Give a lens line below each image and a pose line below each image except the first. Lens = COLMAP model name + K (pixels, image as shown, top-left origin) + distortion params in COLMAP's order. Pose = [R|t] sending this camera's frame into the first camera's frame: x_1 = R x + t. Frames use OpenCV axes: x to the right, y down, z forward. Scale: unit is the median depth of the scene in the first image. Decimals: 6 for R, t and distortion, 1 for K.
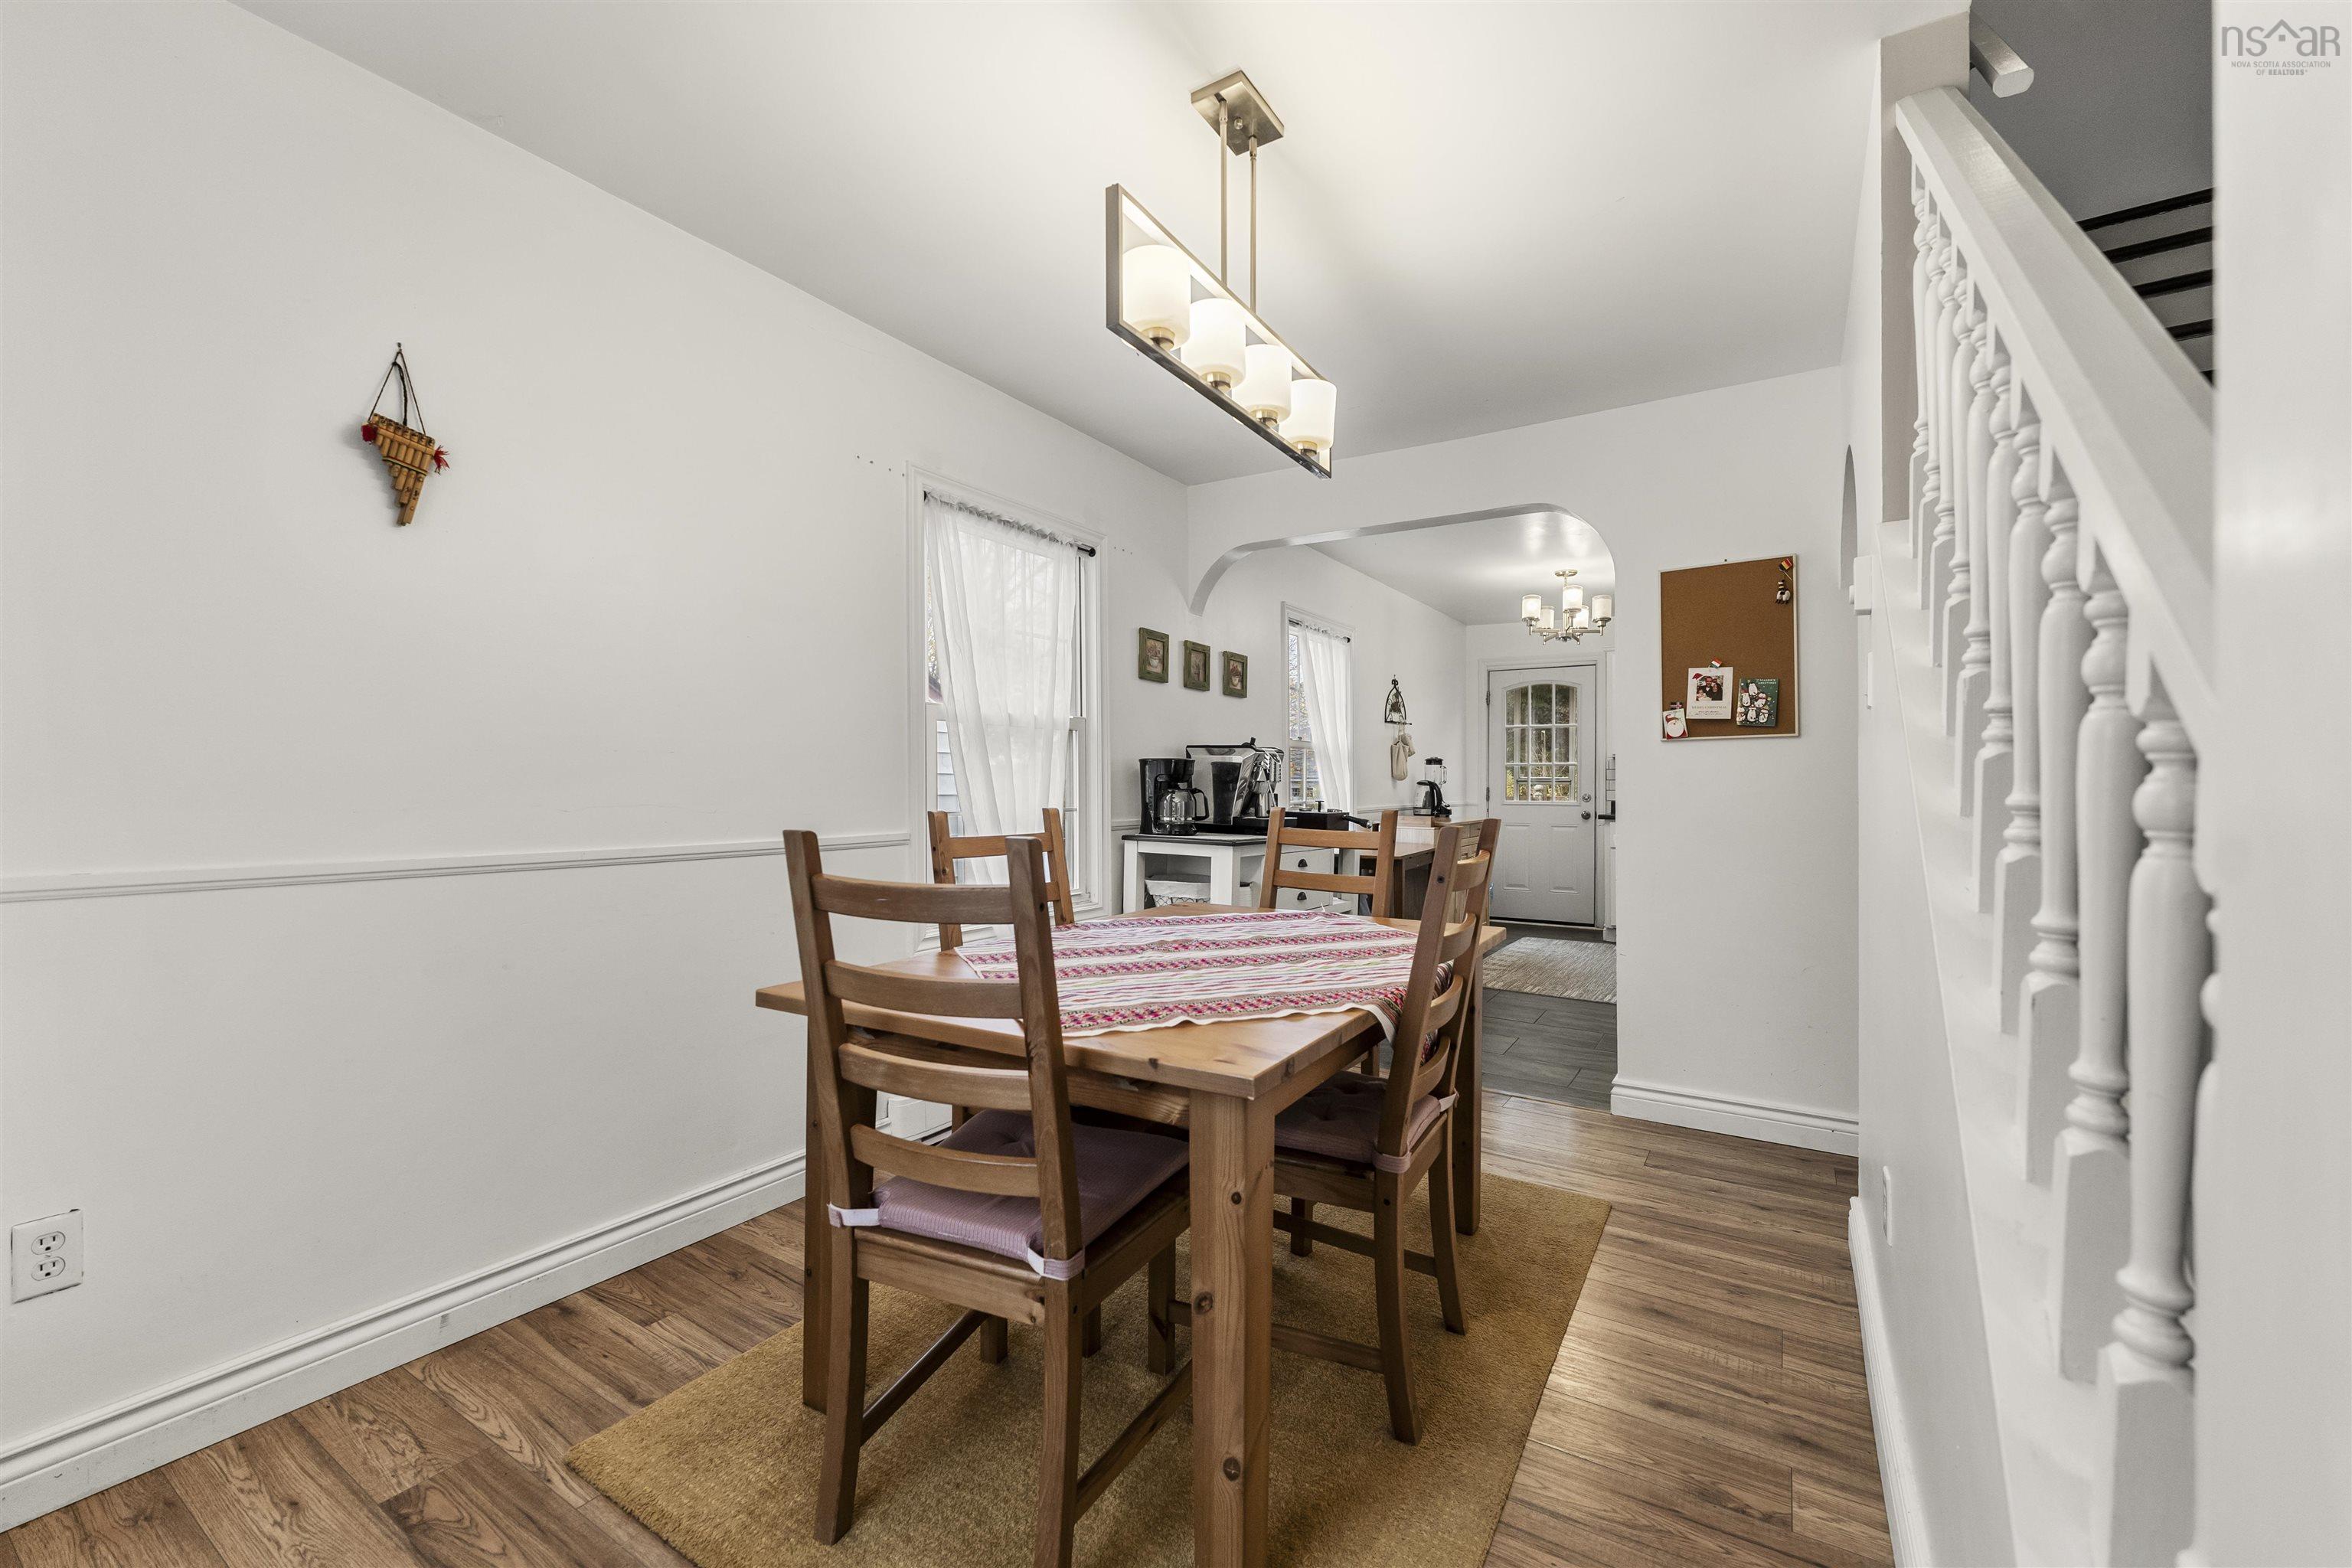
lens RADIAL K [[957.7, 0, 1141.7], [0, 957.7, 772.7], [0, 0, 1]] dist [-0.013967, 0.000065]
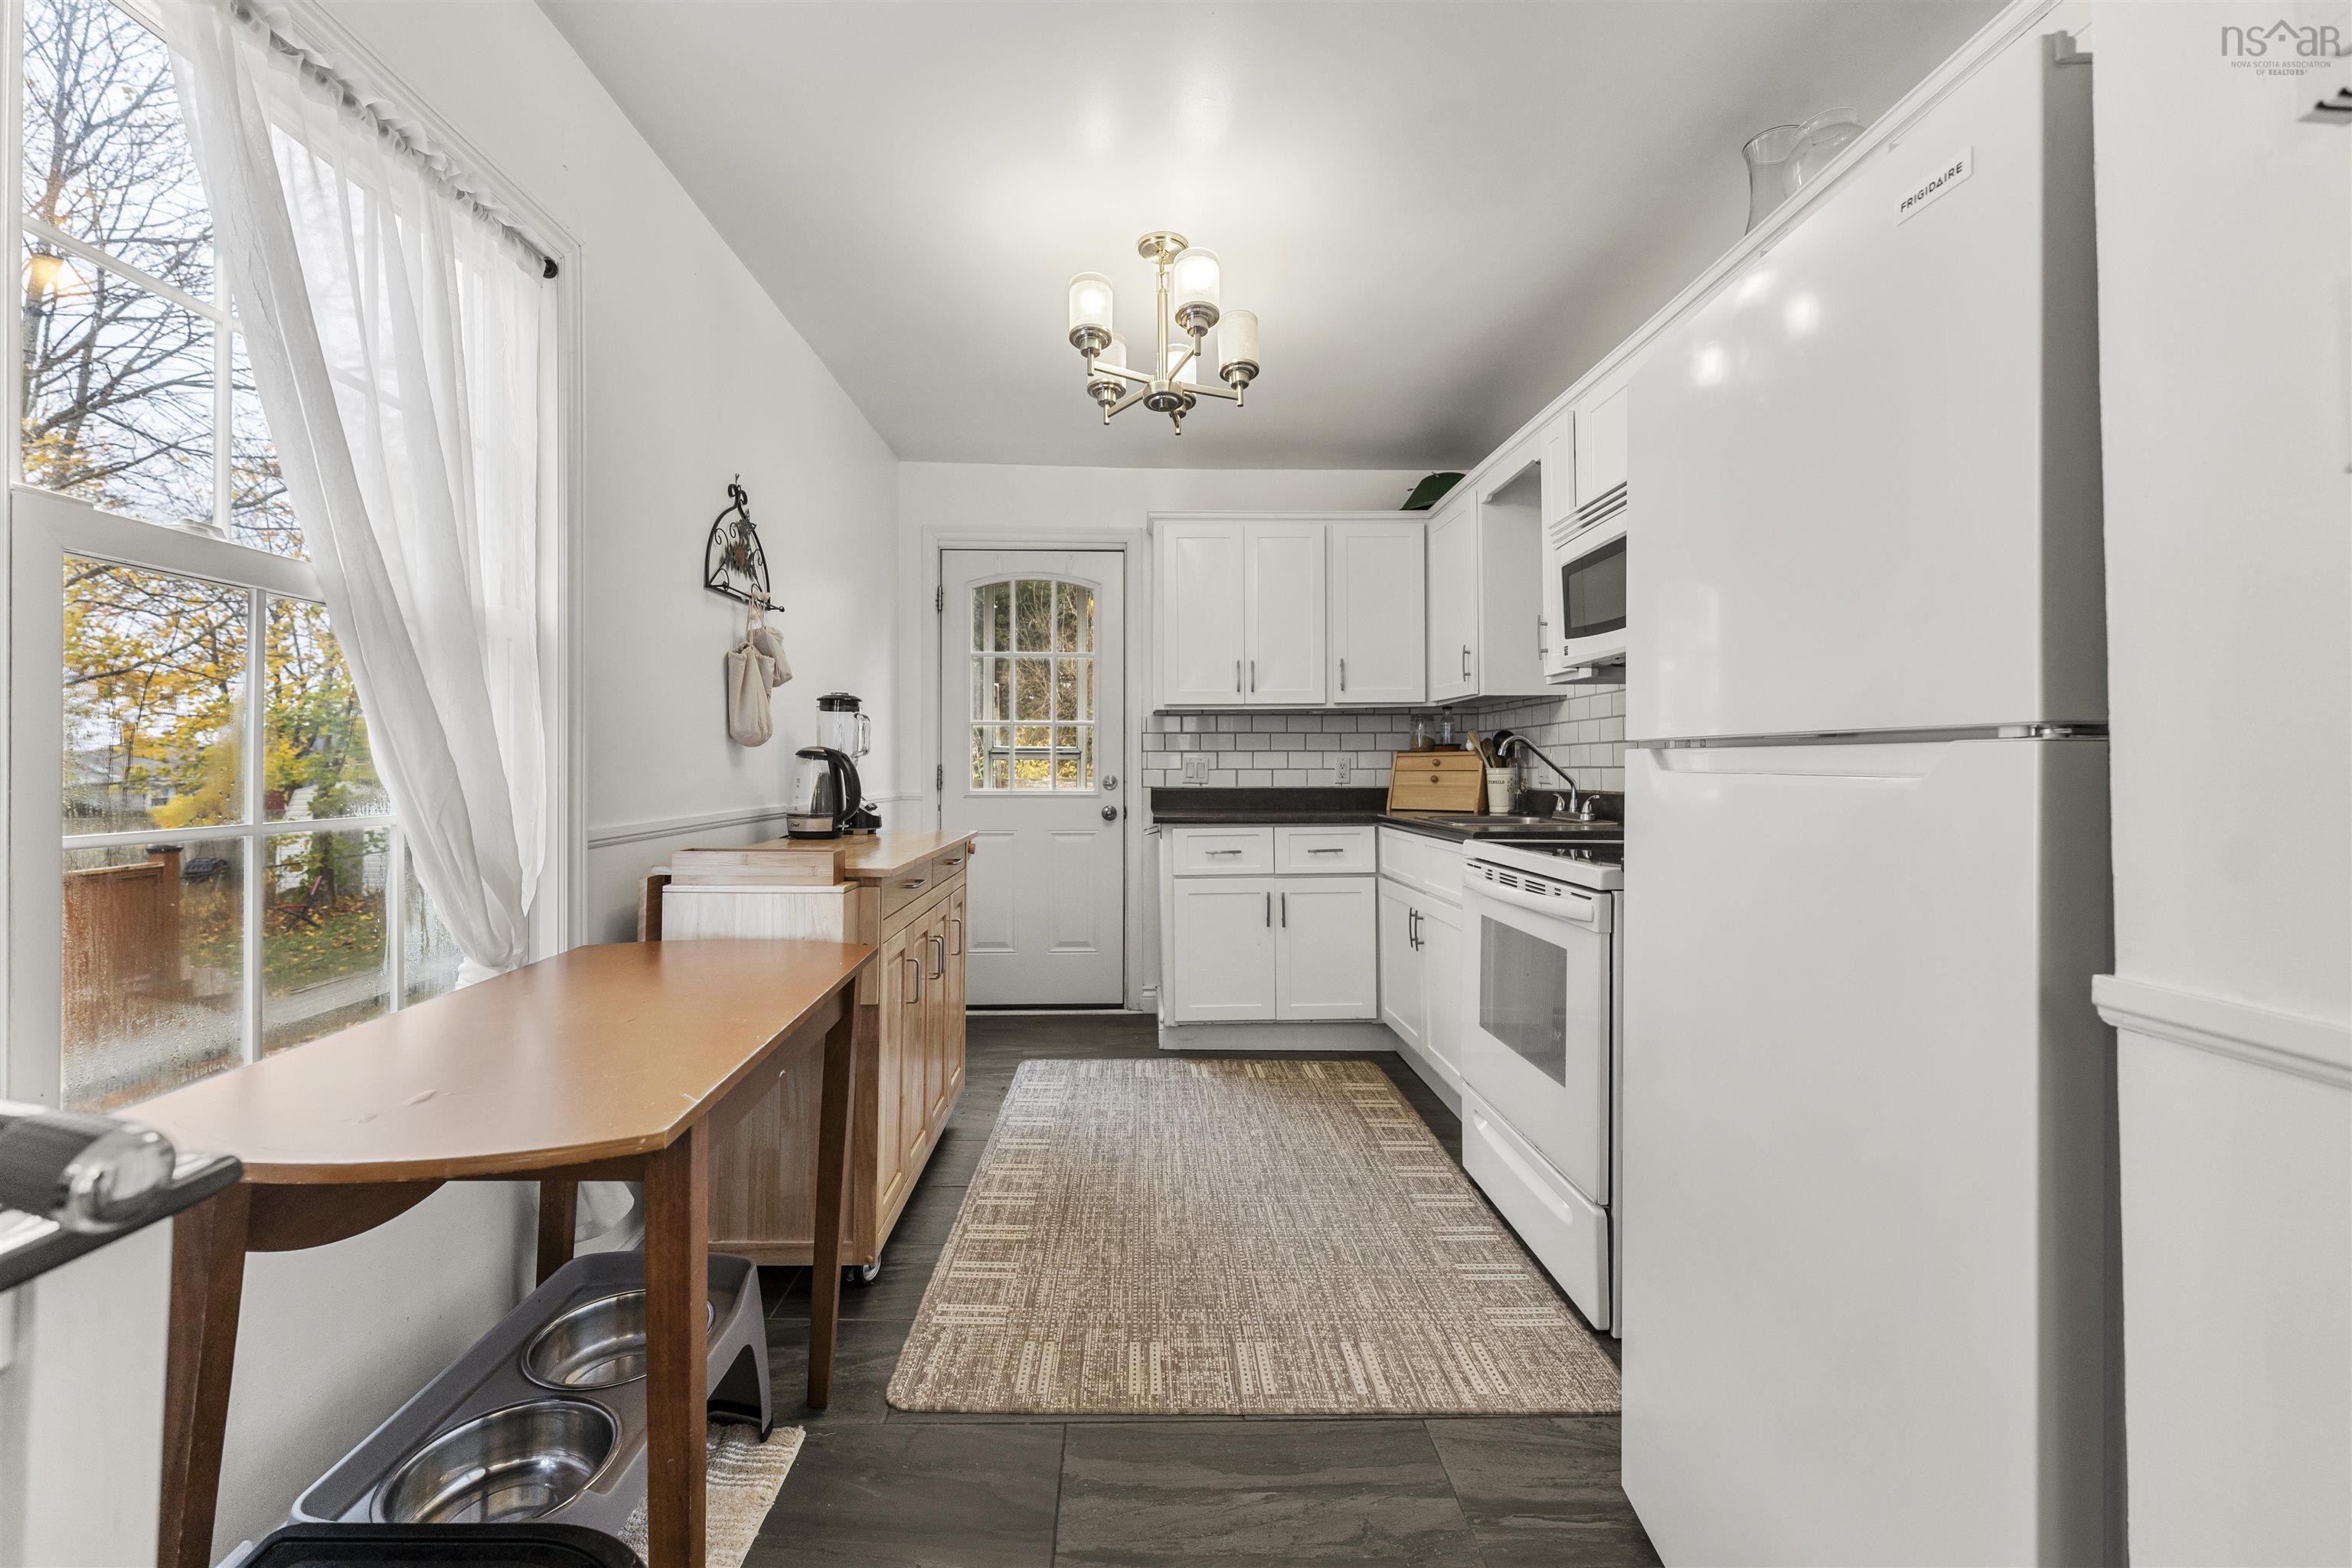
lens RADIAL K [[957.7, 0, 1141.7], [0, 957.7, 772.7], [0, 0, 1]] dist [-0.013967, 0.000065]
pose [[0.826624, -0.008901, 0.562685, 0.178853], [-0.002071, 0.999820, 0.018858, 0.010841], [-0.562751, -0.016754, 0.826457, 0.577825]]
